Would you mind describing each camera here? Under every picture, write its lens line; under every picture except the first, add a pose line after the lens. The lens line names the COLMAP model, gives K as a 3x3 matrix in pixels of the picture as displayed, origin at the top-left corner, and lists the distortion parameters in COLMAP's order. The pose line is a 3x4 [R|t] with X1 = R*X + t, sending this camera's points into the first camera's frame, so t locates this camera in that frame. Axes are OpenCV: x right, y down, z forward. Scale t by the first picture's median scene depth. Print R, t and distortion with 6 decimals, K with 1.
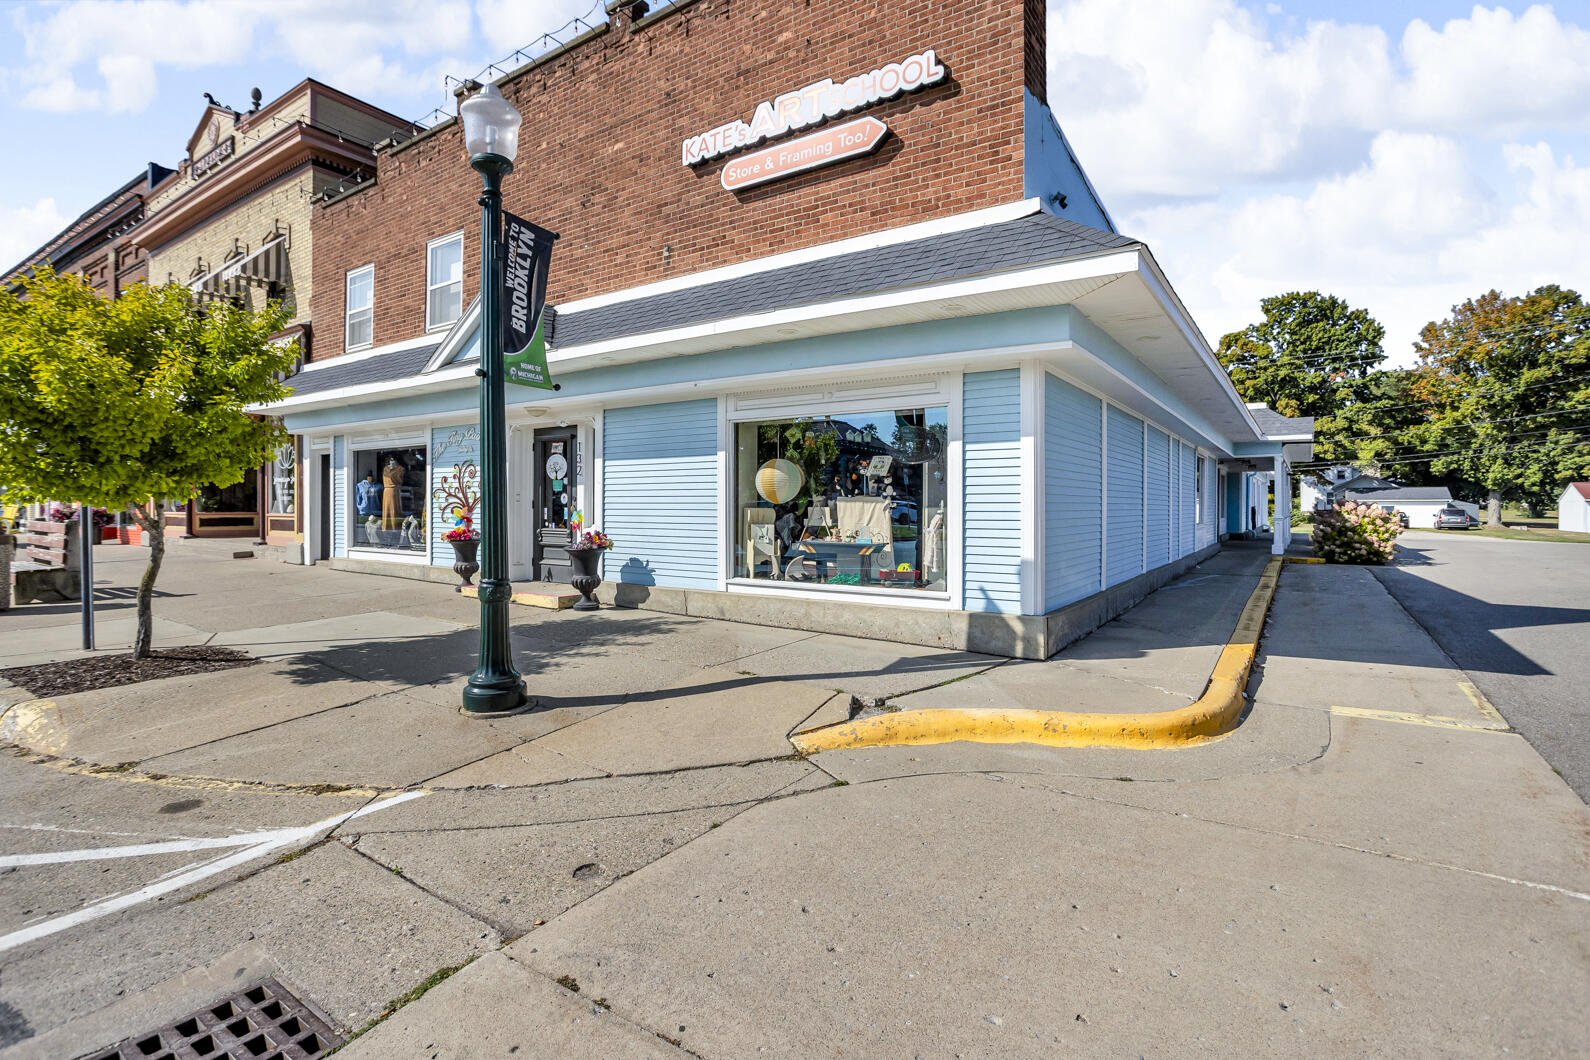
lens RADIAL K [[763.4, 0, 794.2], [0, 763.4, 505.8], [0, 0, 1]] dist [-0.055616, 0.035497]
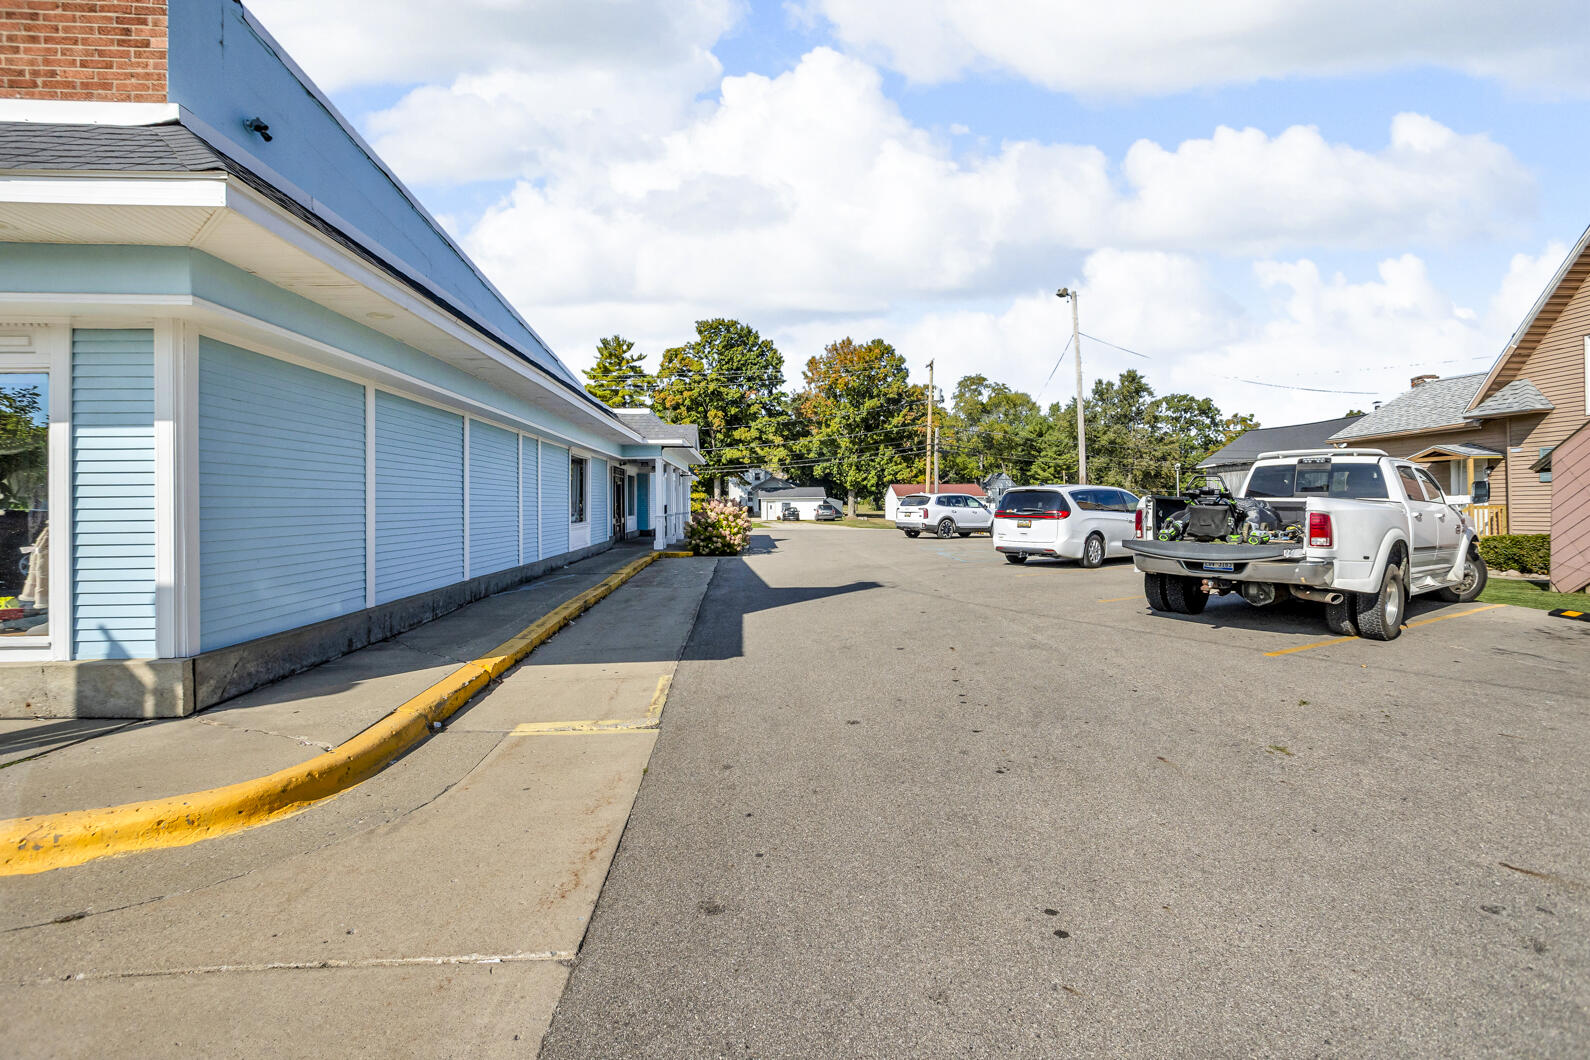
lens RADIAL K [[765.9, 0, 779.8], [0, 765.9, 496.3], [0, 0, 1]] dist [-0.049444, 0.030824]
pose [[0.799834, -0.003421, 0.600212, 0.196157], [0.010005, 0.999921, -0.007633, -0.002580], [-0.600138, 0.012110, 0.799805, 0.022518]]
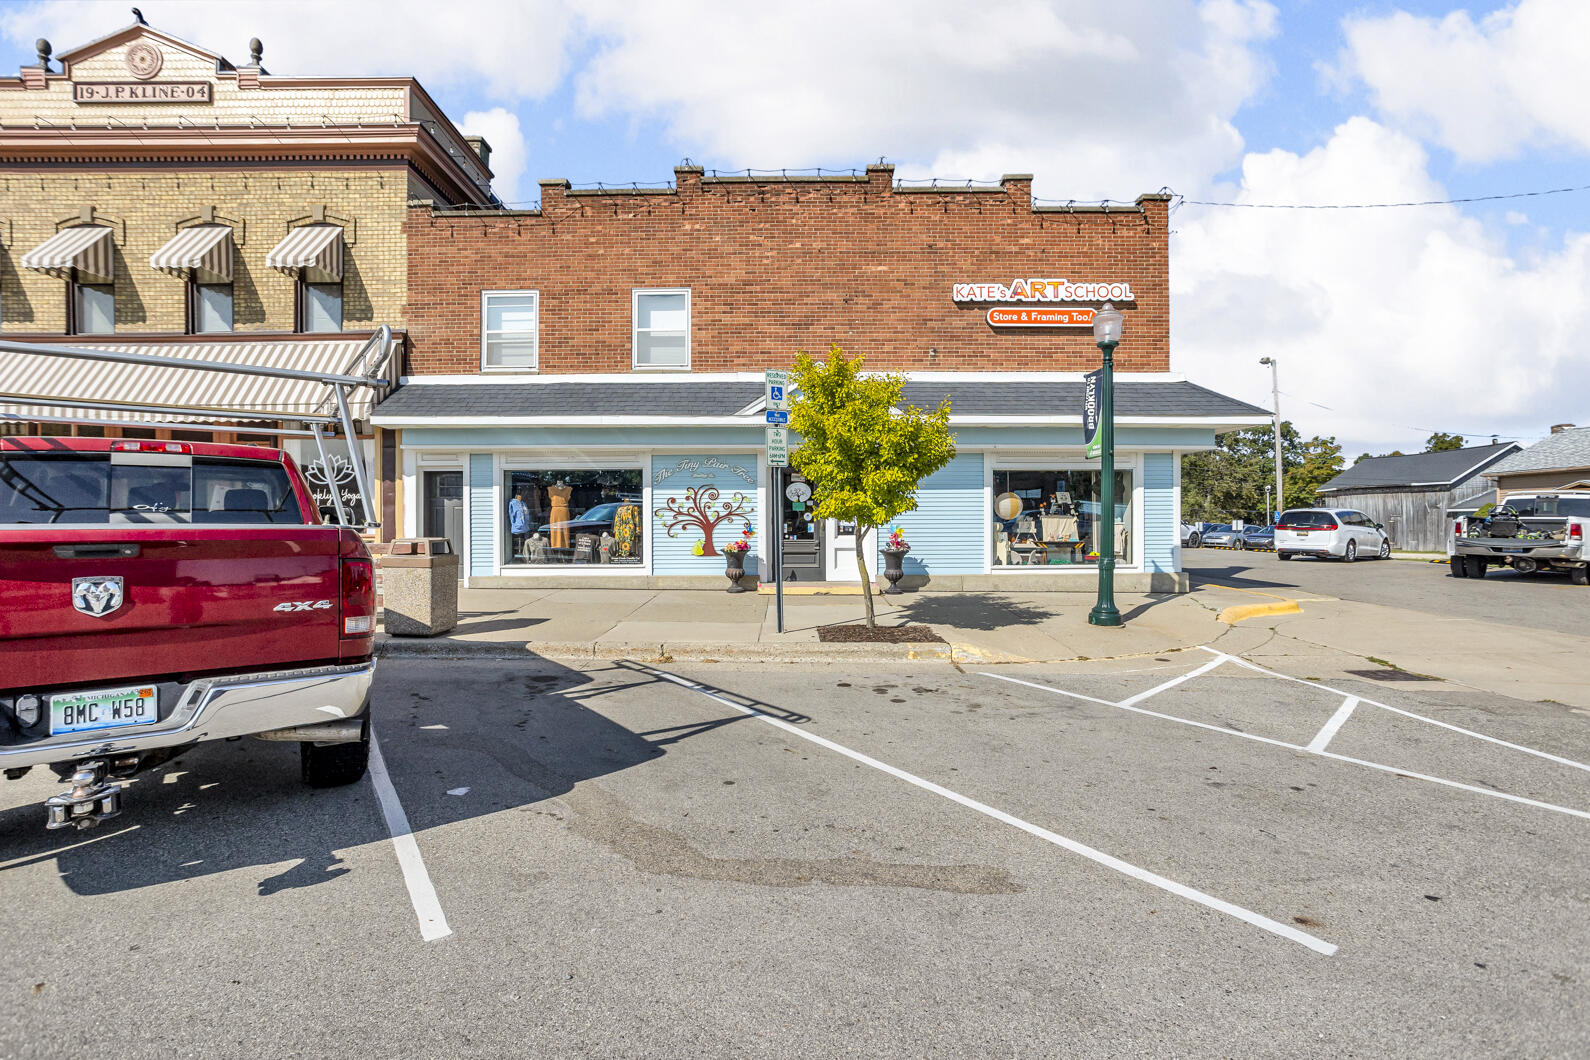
lens RADIAL K [[767.4, 0, 775.4], [0, 767.4, 521.5], [0, 0, 1]] dist [-0.052631, 0.030493]
pose [[0.831908, -0.005036, 0.554891, -0.995512], [0.006008, 0.999982, 0.000068, -0.001432], [-0.554881, 0.003277, 0.831923, -0.067395]]
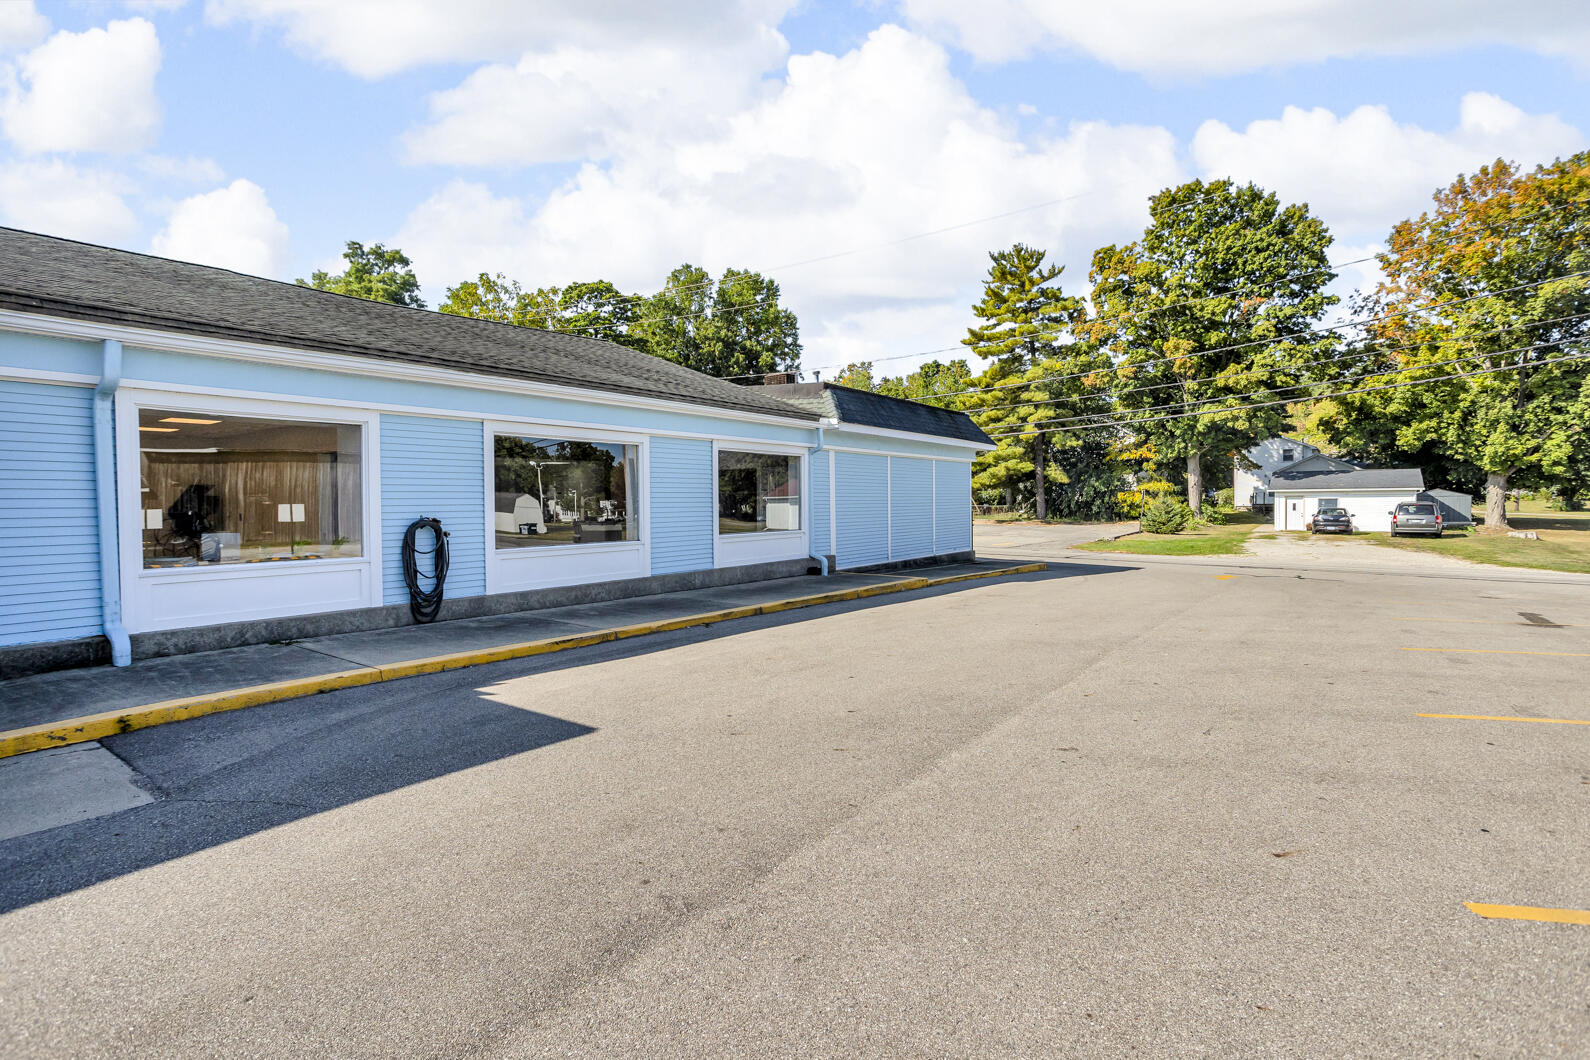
lens RADIAL K [[767.4, 0, 775.4], [0, 767.4, 521.5], [0, 0, 1]] dist [-0.052631, 0.030493]
pose [[0.999030, -0.008987, -0.043113, 1.985617], [0.010168, 0.999577, 0.027251, -0.013954], [0.042850, -0.027663, 0.998698, 1.869427]]
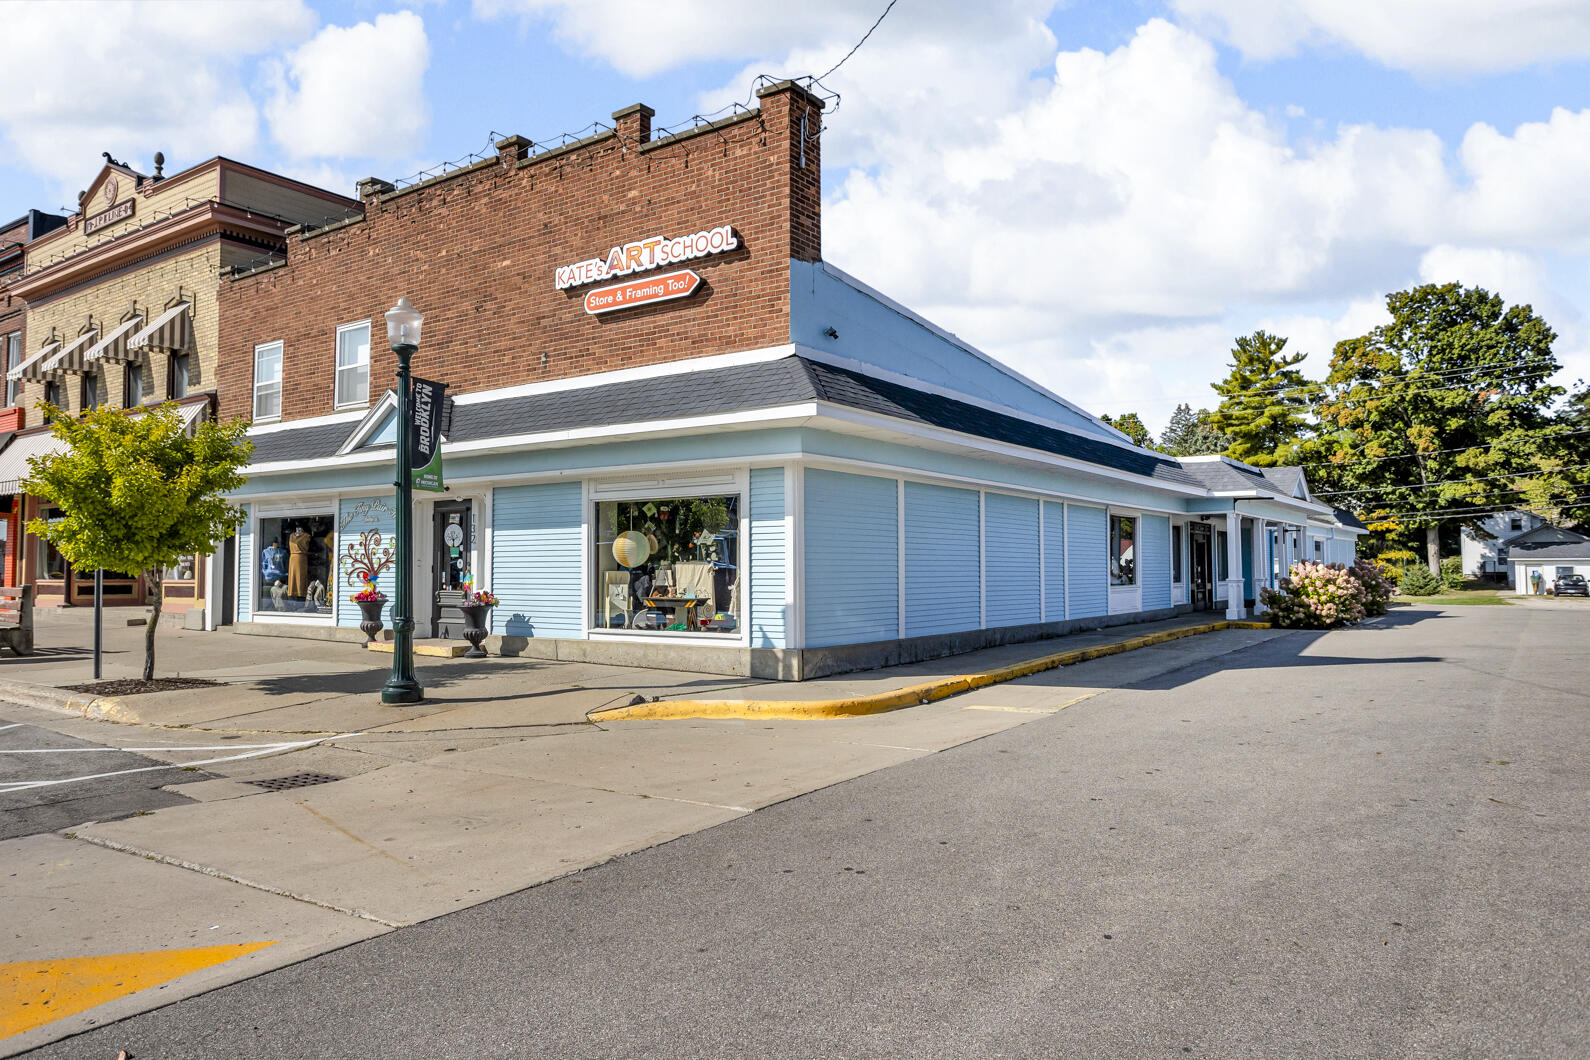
lens RADIAL K [[1067.6, 0, 772.1], [0, 1067.6, 514.3], [0, 0, 1]] dist [-0.024301, 0.035964]
pose [[0.999604, -0.006605, -0.027359, 0.185623], [0.005154, 0.998593, -0.052769, 0.002769], [0.027669, 0.052607, 0.998232, -0.517833]]
